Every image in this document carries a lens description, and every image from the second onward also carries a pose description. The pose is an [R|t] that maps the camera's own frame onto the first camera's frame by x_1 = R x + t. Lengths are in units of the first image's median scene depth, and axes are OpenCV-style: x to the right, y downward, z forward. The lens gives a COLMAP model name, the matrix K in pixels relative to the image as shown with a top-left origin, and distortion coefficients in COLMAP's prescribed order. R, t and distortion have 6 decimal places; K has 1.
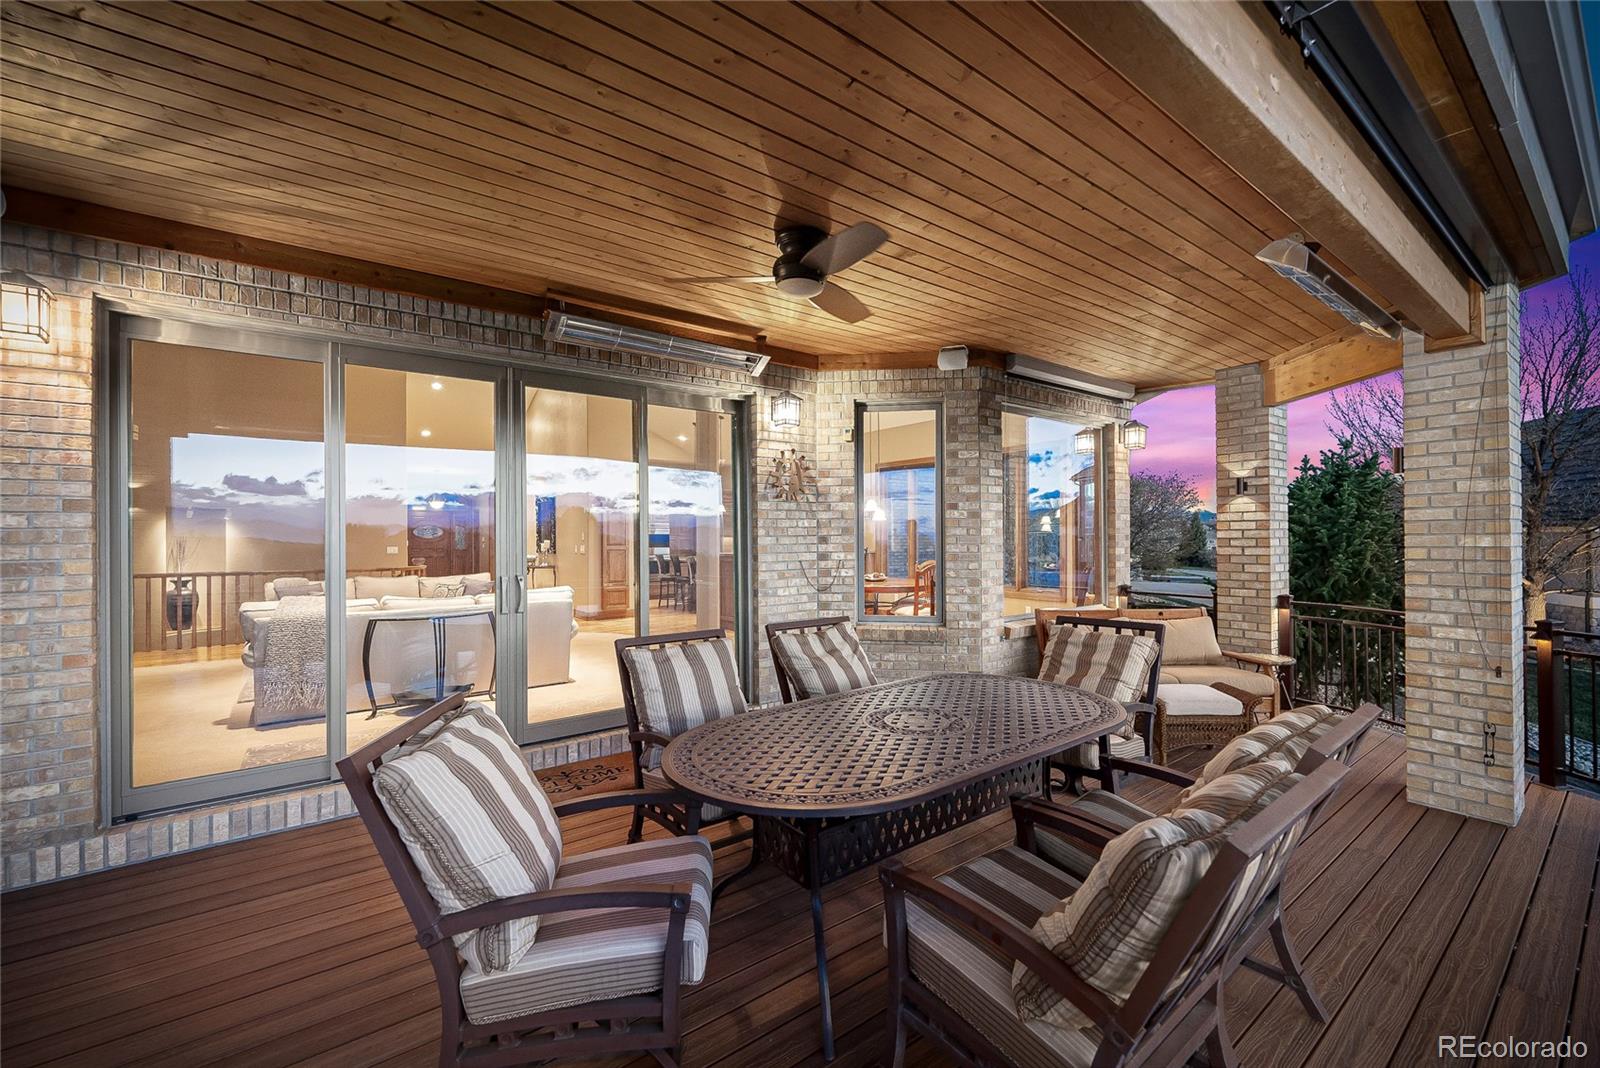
lens RADIAL K [[646.7, 0, 800.0], [0, 646.7, 534.0], [0, 0, 1]] dist [0.001127, 0.000211]
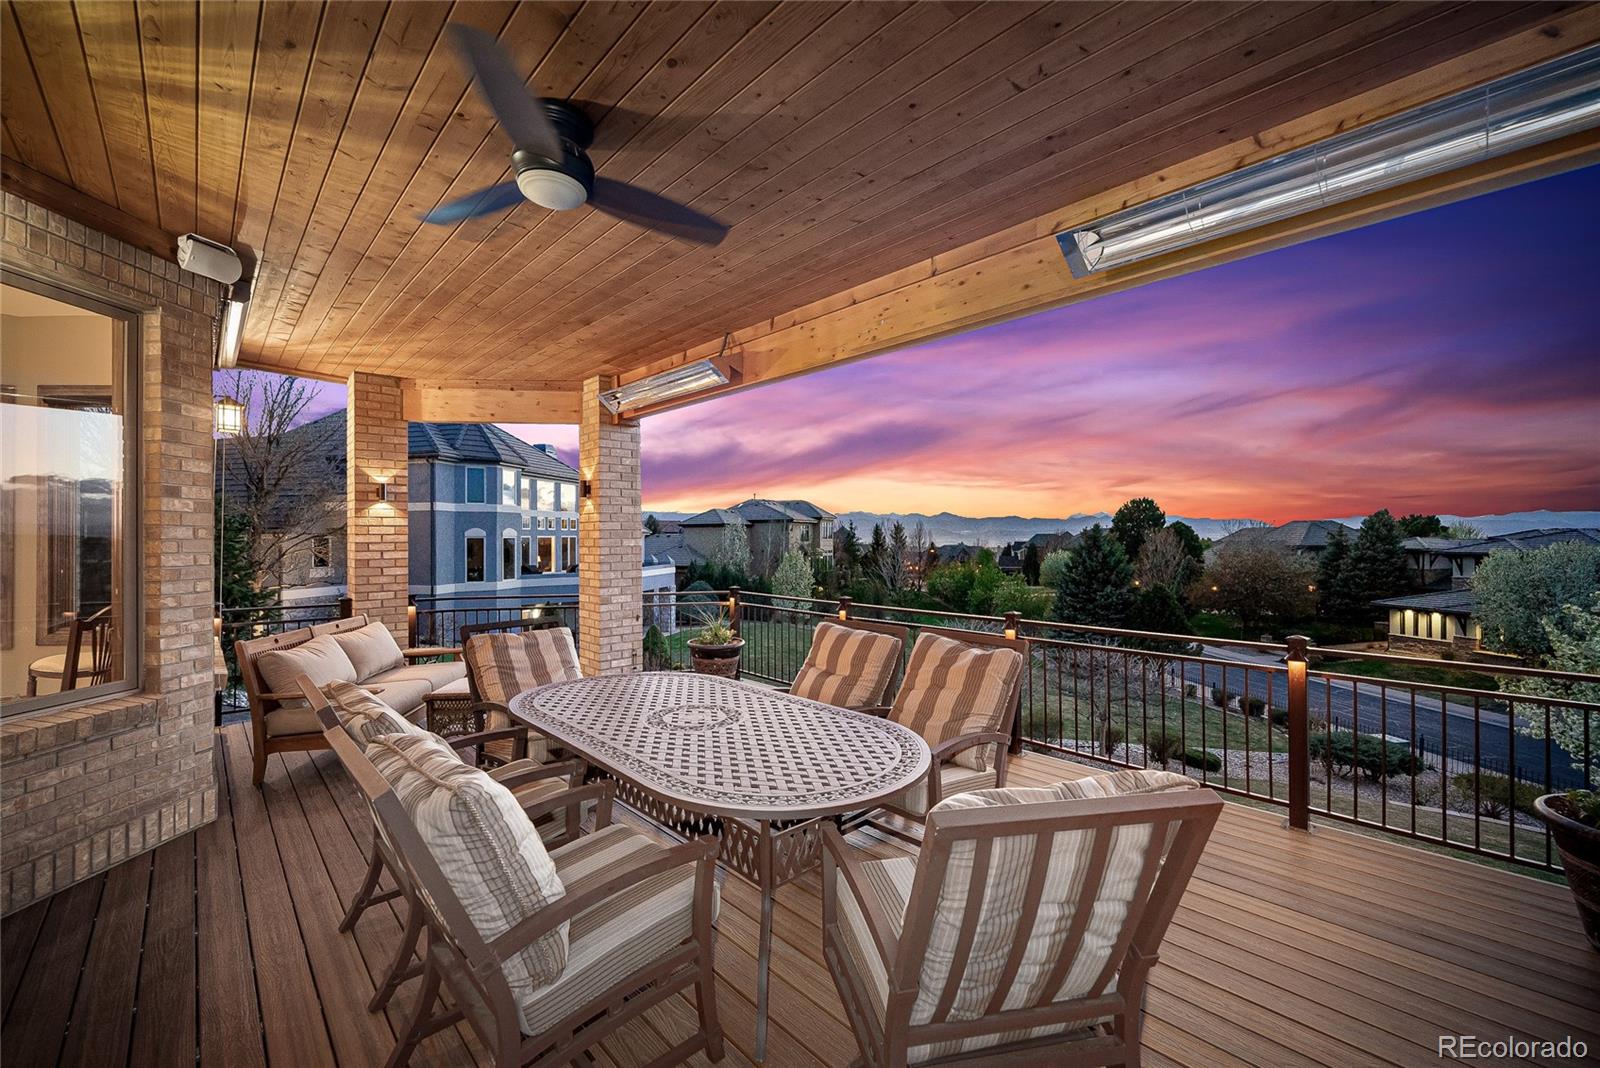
lens RADIAL K [[646.7, 0, 800.0], [0, 646.7, 534.0], [0, 0, 1]] dist [0.001127, 0.000211]
pose [[-0.107452, 0.010418, 0.994156, -0.423795], [0.000454, 0.999946, -0.010430, 0.003875], [-0.994210, -0.000670, -0.107451, 0.462931]]
